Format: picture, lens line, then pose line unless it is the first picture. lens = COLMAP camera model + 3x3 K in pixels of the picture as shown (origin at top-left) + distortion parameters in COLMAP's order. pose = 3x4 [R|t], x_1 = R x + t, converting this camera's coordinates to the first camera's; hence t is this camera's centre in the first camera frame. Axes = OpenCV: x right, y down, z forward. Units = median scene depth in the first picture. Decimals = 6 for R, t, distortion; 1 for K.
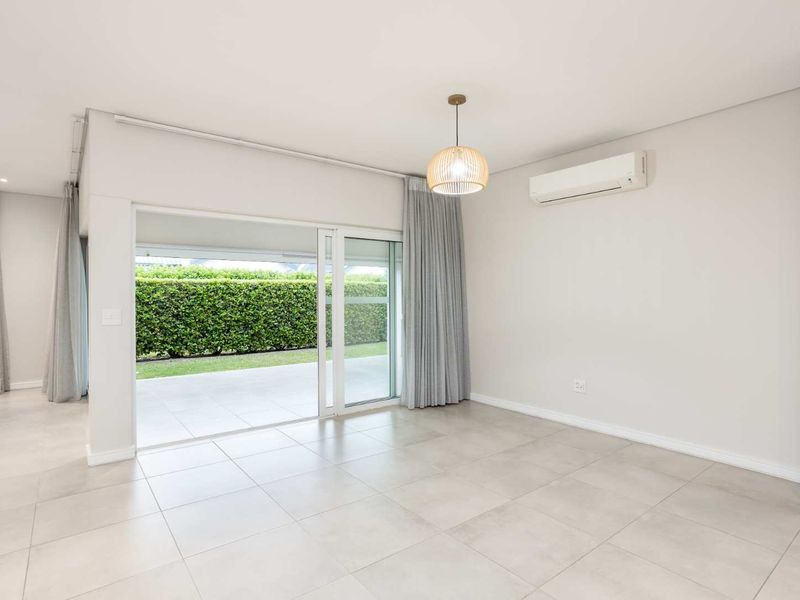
lens RADIAL K [[444.9, 0, 400.0], [0, 444.9, 300.0], [0, 0, 1]] dist [0.000454, 0.000143]
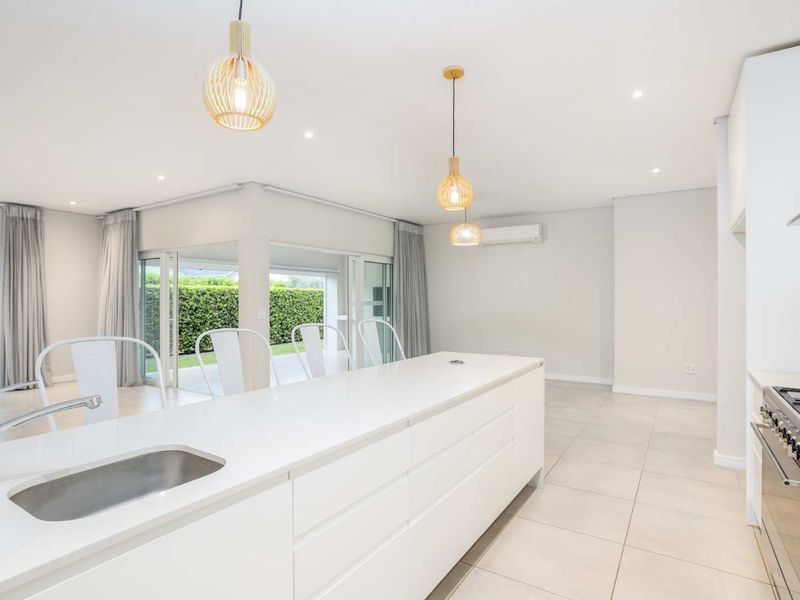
lens RADIAL K [[468.9, 0, 390.2], [0, 468.9, 300.2], [0, 0, 1]] dist [-0.002711, -0.000120]
pose [[0.942067, 0.000091, 0.335426, -0.285054], [0.003284, 0.999950, -0.009494, 0.002463], [-0.335410, 0.010046, 0.942019, -0.256680]]
